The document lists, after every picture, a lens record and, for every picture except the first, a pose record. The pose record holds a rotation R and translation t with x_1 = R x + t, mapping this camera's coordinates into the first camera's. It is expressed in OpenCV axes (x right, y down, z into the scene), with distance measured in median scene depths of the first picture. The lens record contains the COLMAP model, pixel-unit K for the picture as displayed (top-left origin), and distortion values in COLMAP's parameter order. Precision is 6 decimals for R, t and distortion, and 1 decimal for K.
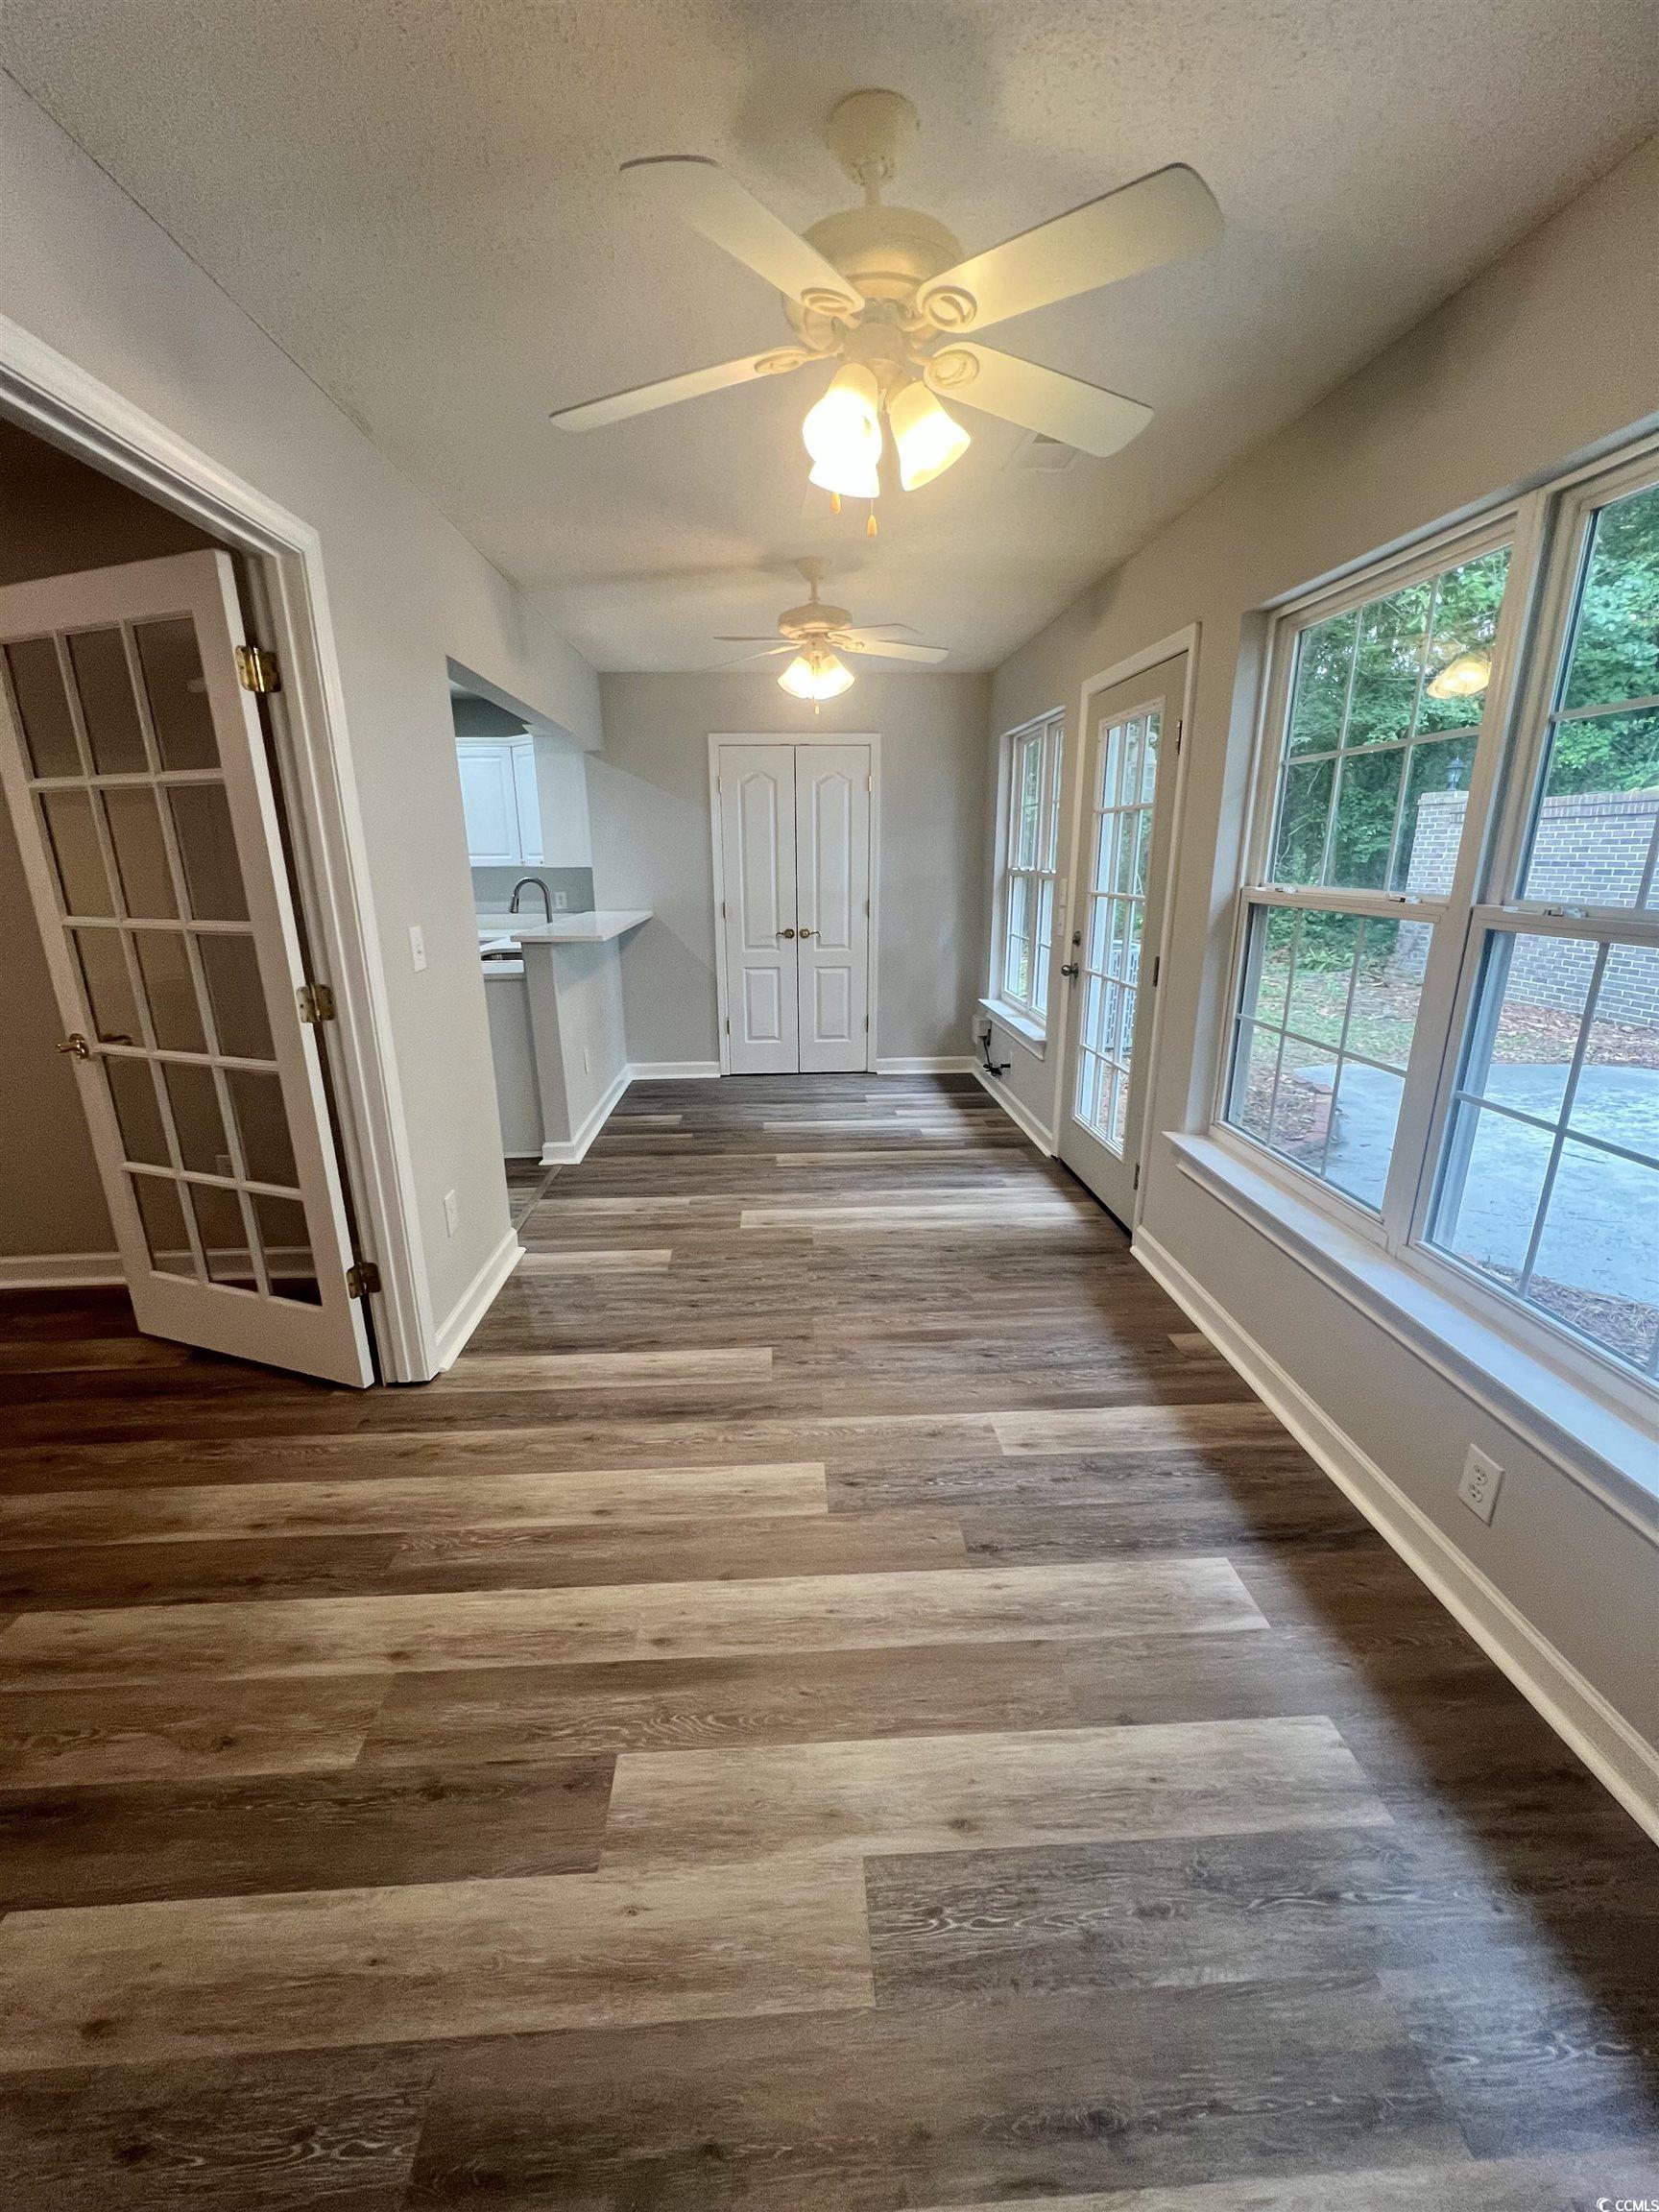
lens RADIAL K [[888.6, 0, 827.4], [0, 888.6, 1097.8], [0, 0, 1]] dist [0.001154, 0.000382]
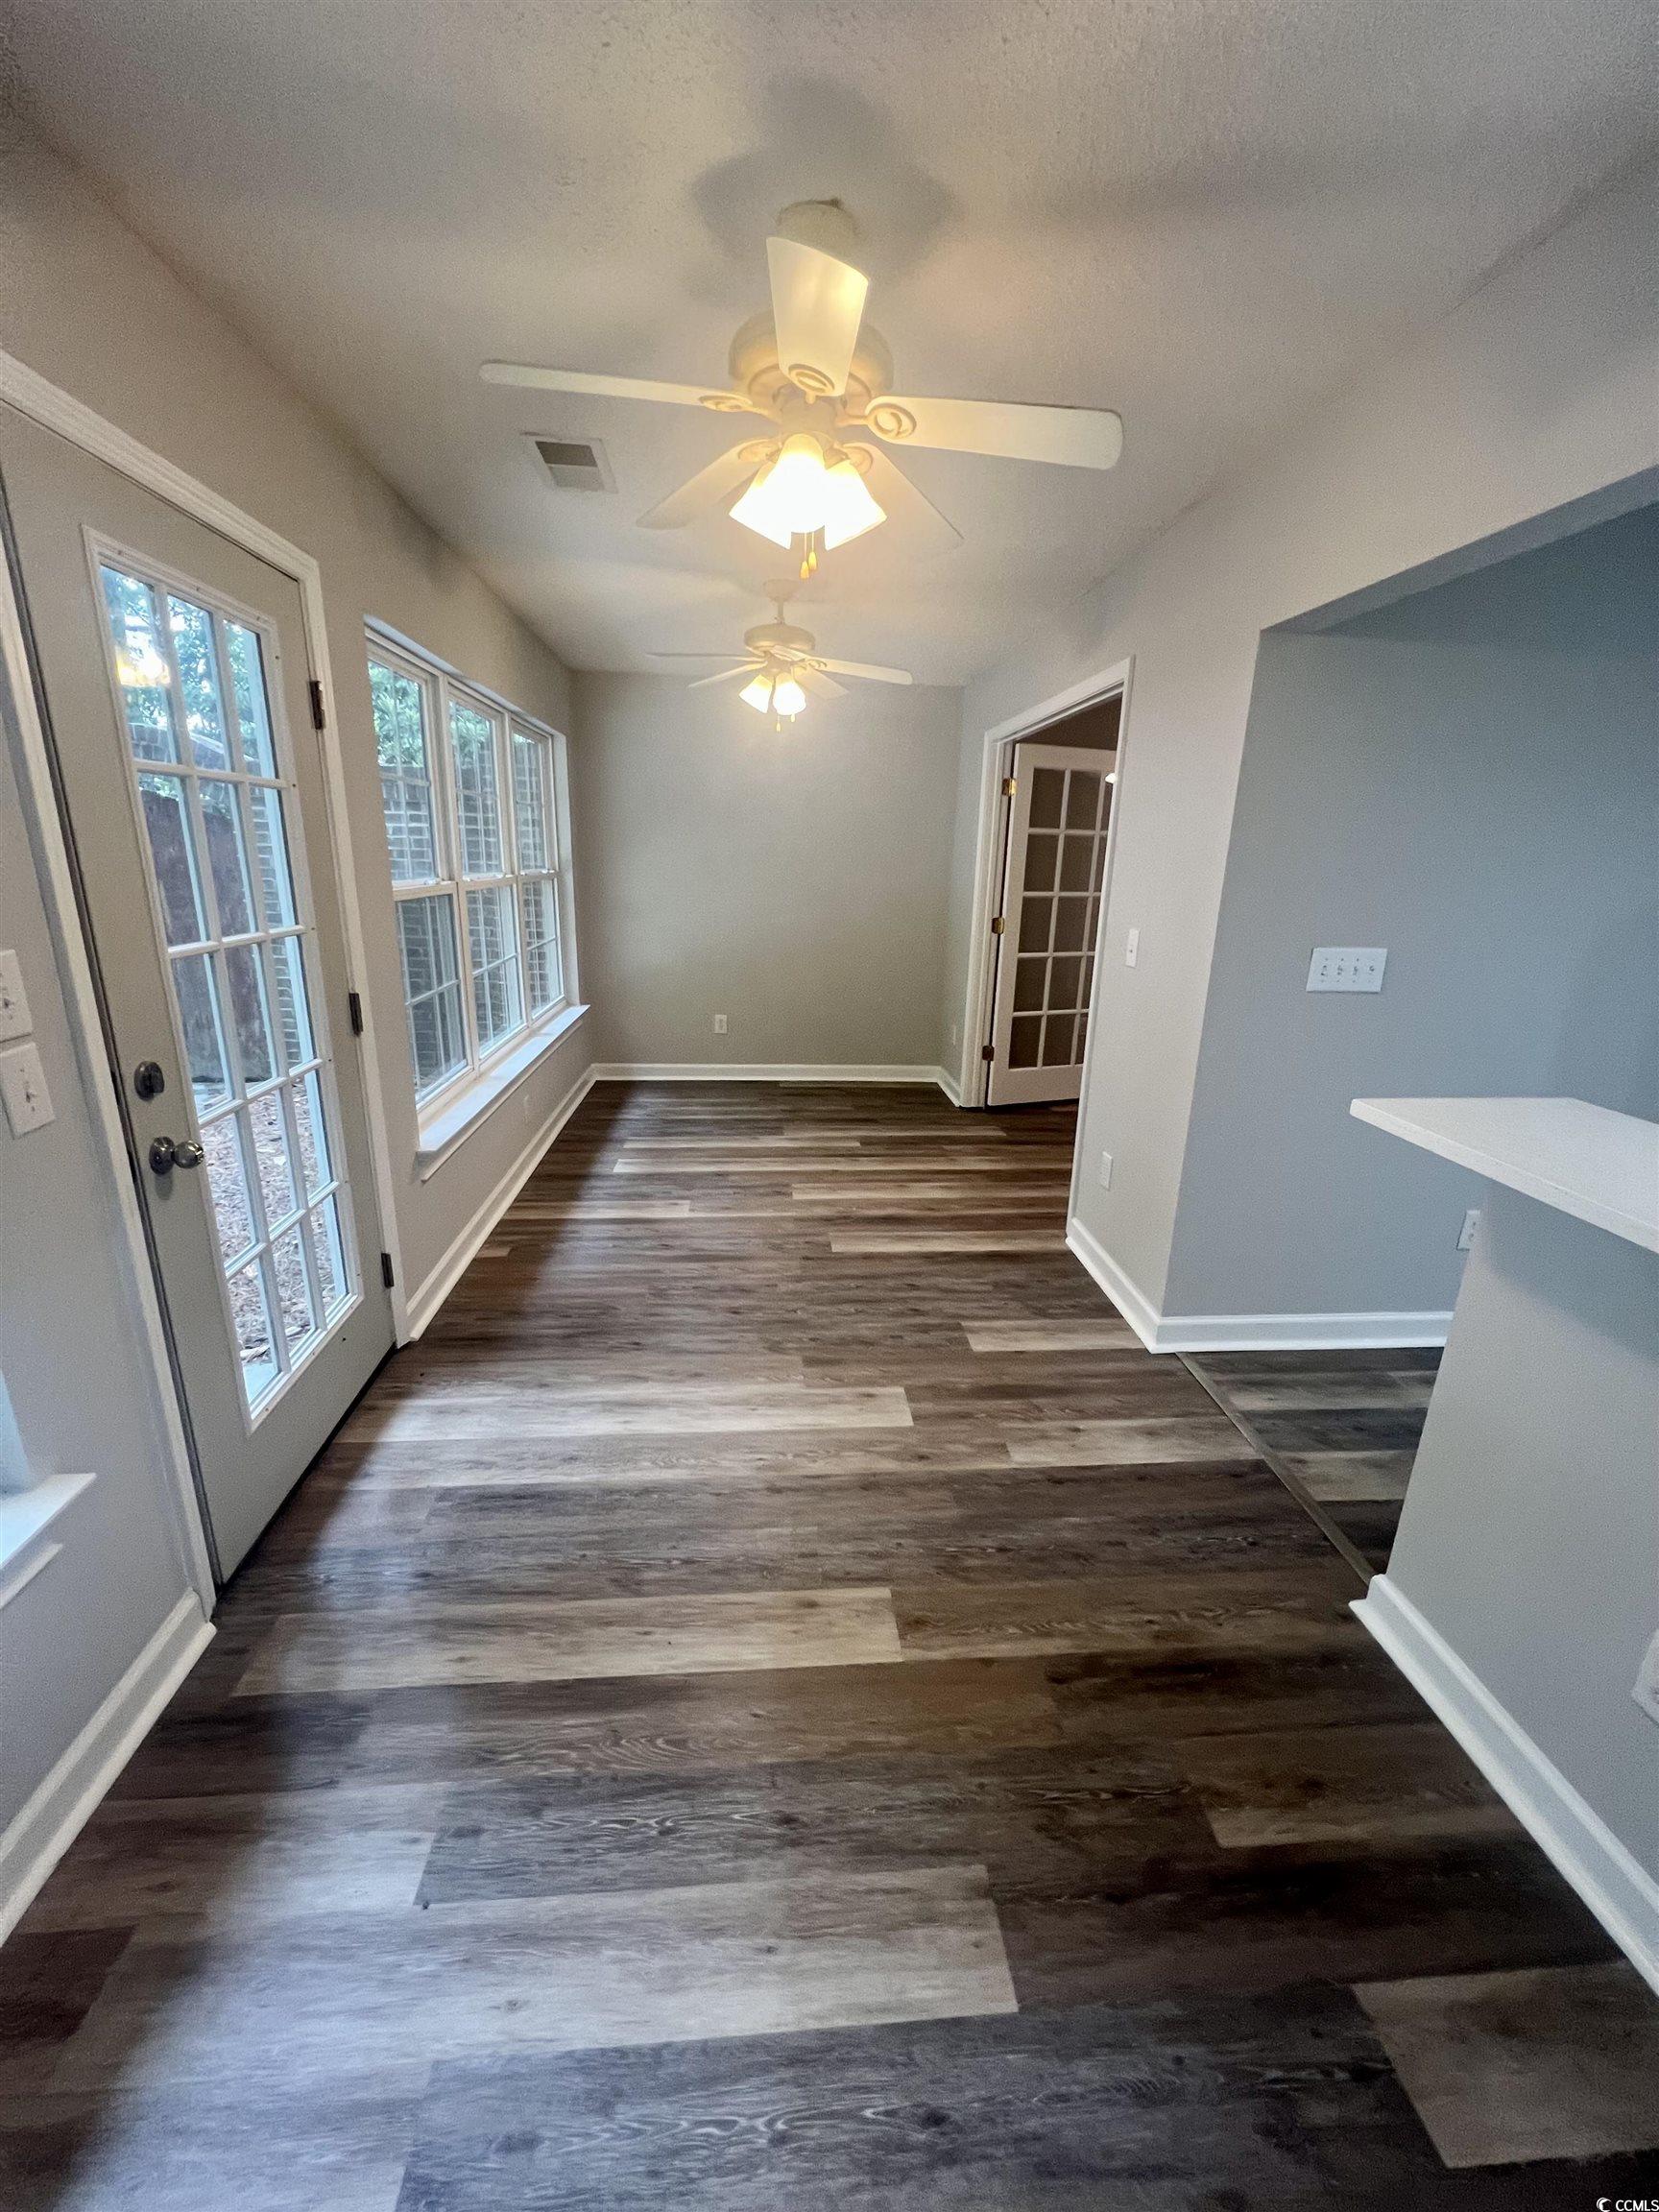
lens RADIAL K [[895.3, 0, 827.8], [0, 895.3, 1112.2], [0, 0, 1]] dist [0.003833, -0.000081]
pose [[-0.999571, -0.011950, -0.026725, -0.016787], [-0.024309, 0.847492, 0.530250, -0.503274], [0.016313, 0.530673, -0.847420, 1.759951]]
